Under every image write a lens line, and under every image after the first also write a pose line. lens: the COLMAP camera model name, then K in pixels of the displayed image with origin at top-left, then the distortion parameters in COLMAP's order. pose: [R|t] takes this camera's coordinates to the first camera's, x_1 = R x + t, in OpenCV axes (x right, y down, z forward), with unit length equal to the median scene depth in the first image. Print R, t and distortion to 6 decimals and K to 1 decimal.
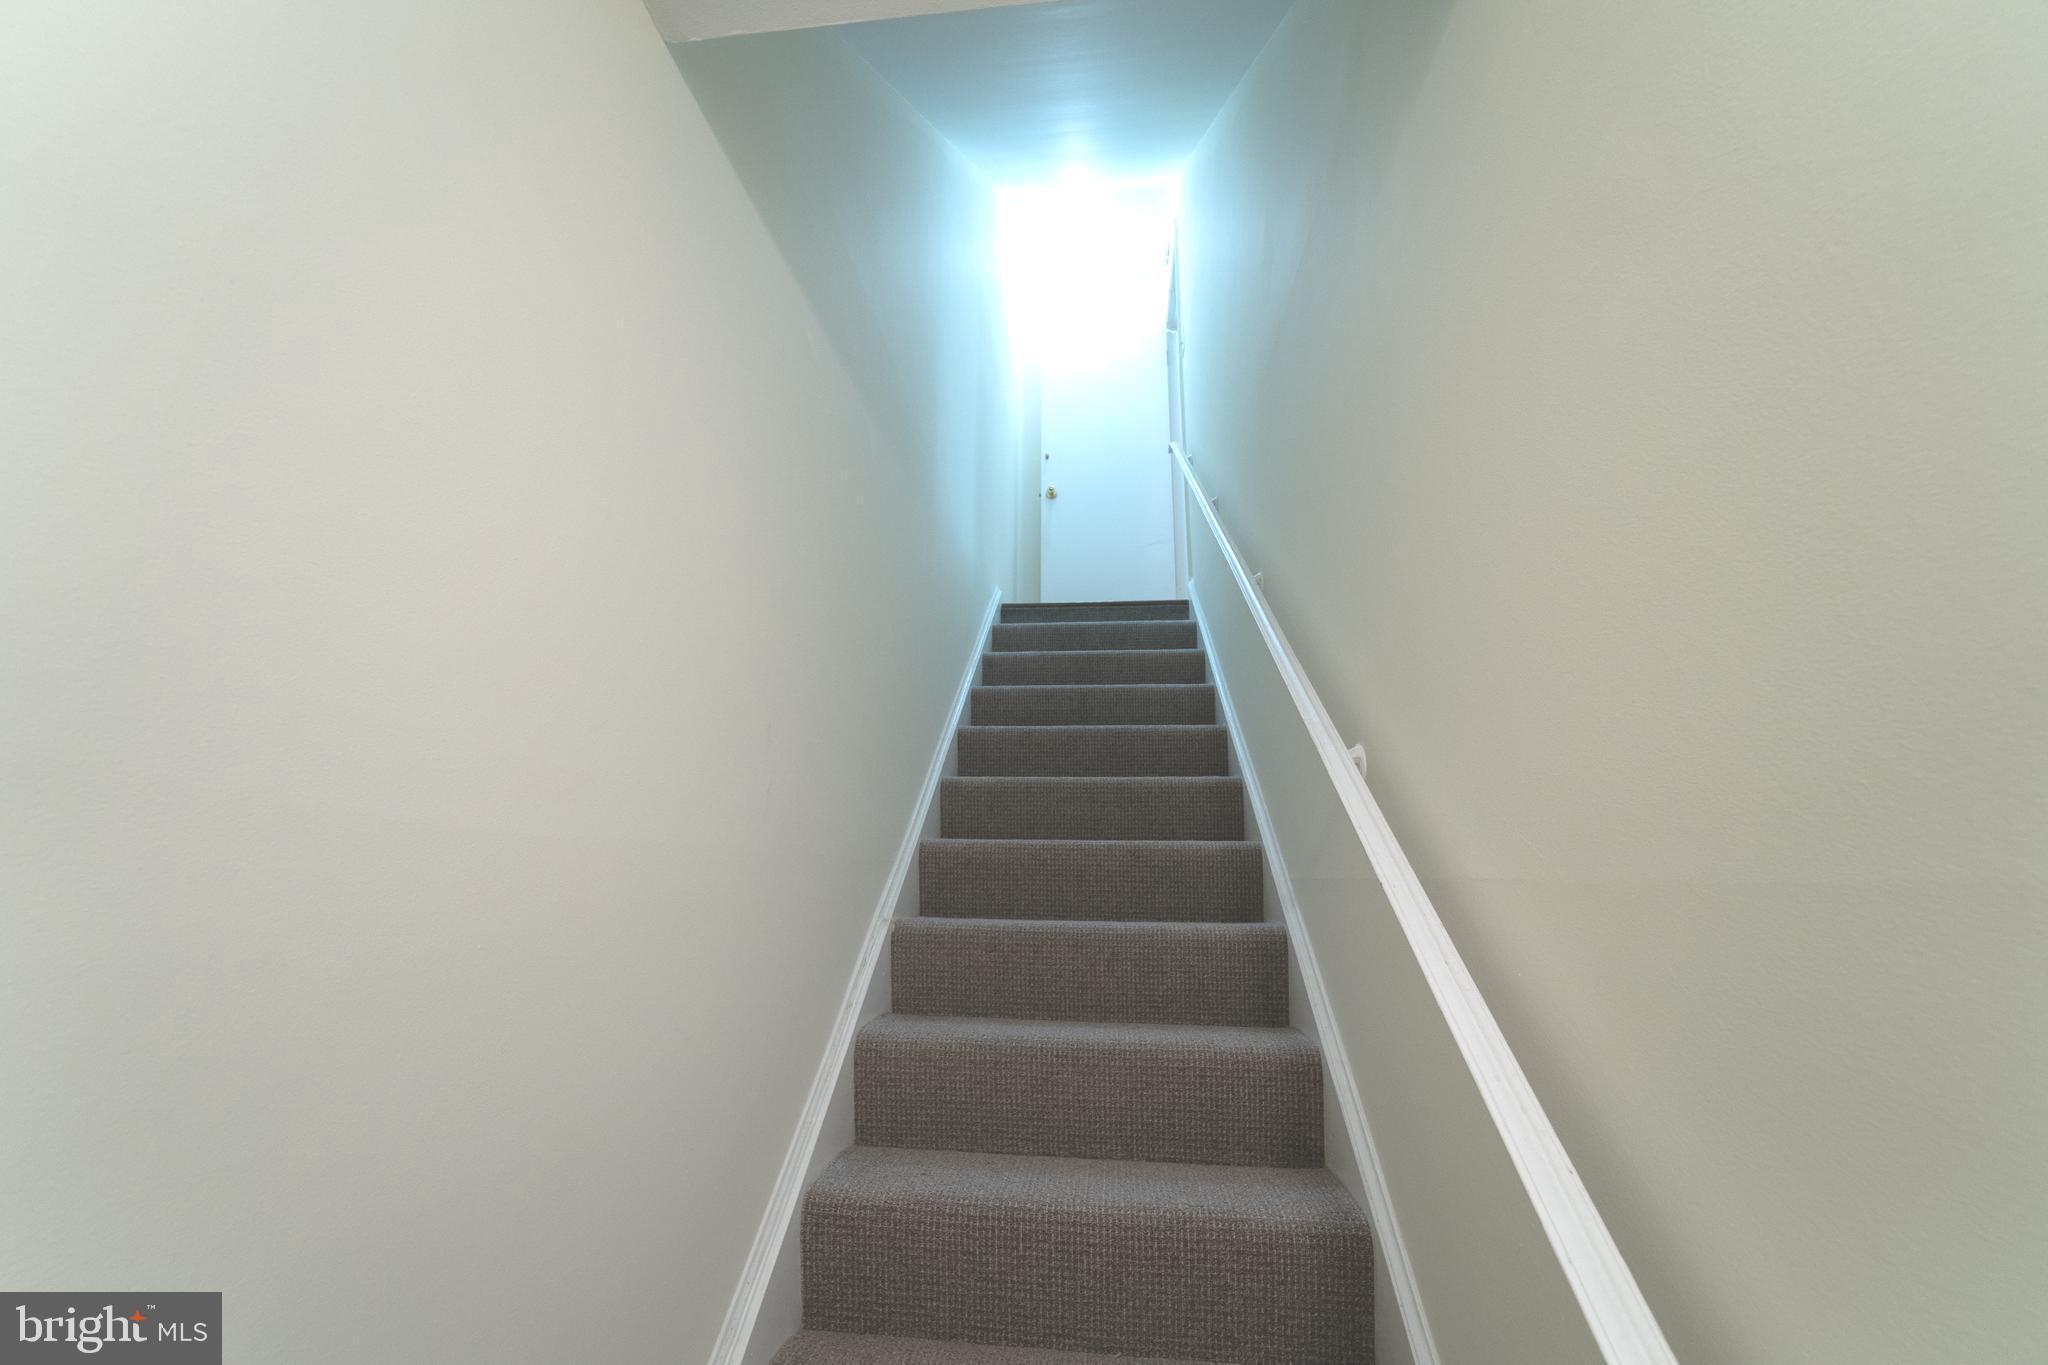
lens RADIAL K [[846.0, 0, 1024.6], [0, 846.0, 683.6], [0, 0, 1]] dist [0.001438, 0.000125]
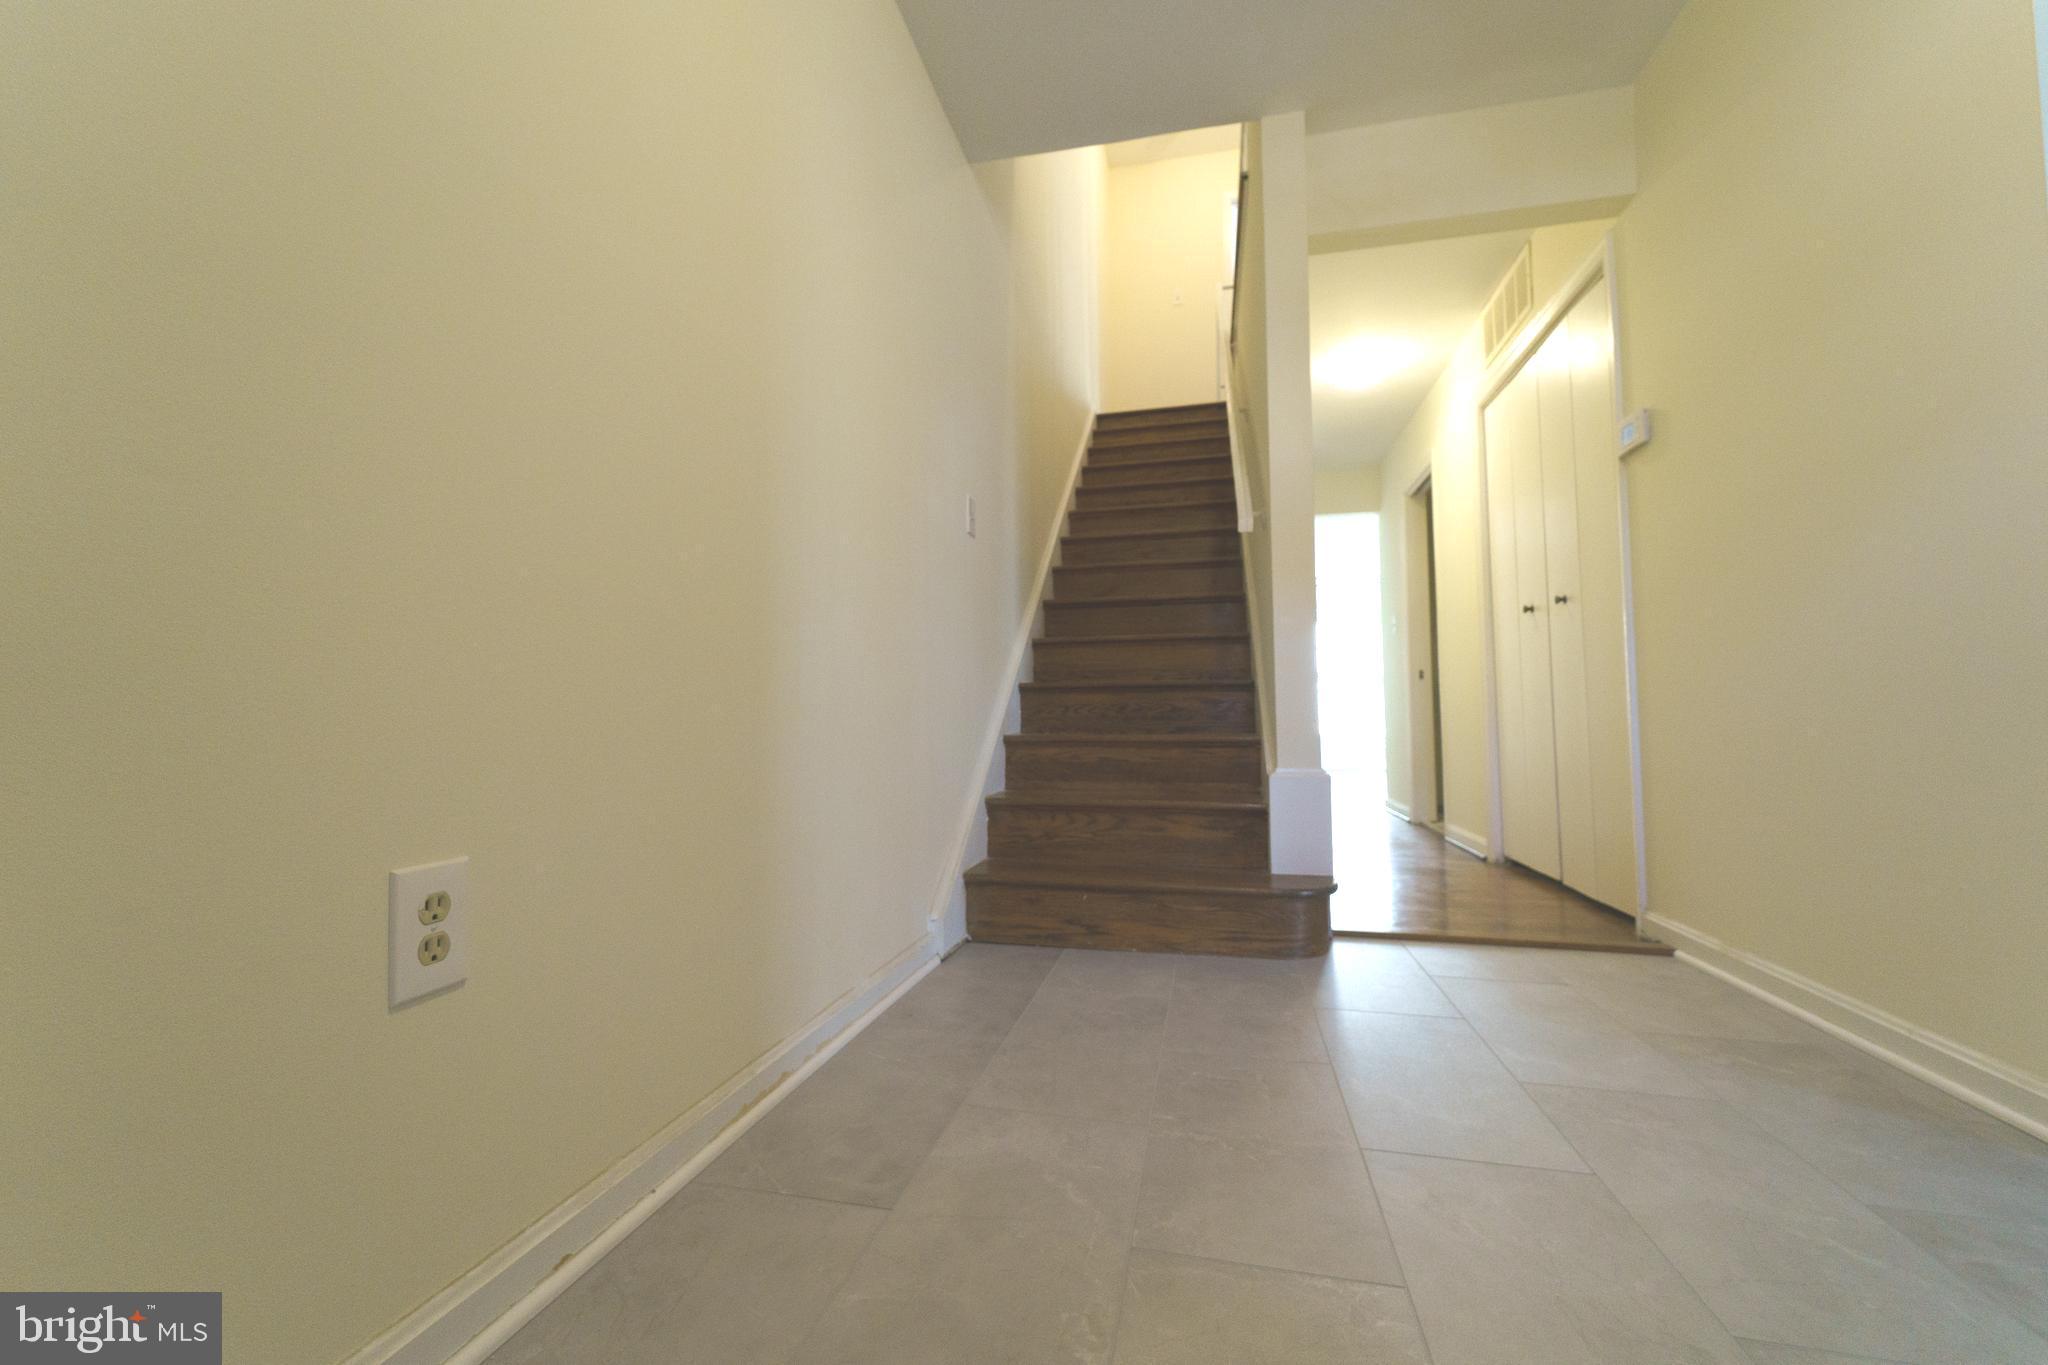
lens RADIAL K [[846.0, 0, 1019.8], [0, 846.0, 685.6], [0, 0, 1]] dist [0.001438, 0.000125]
pose [[0.993591, -0.018203, -0.111561, -0.007002], [0.036971, 0.984999, 0.168554, 0.119200], [0.106819, -0.171598, 0.979359, -0.532623]]
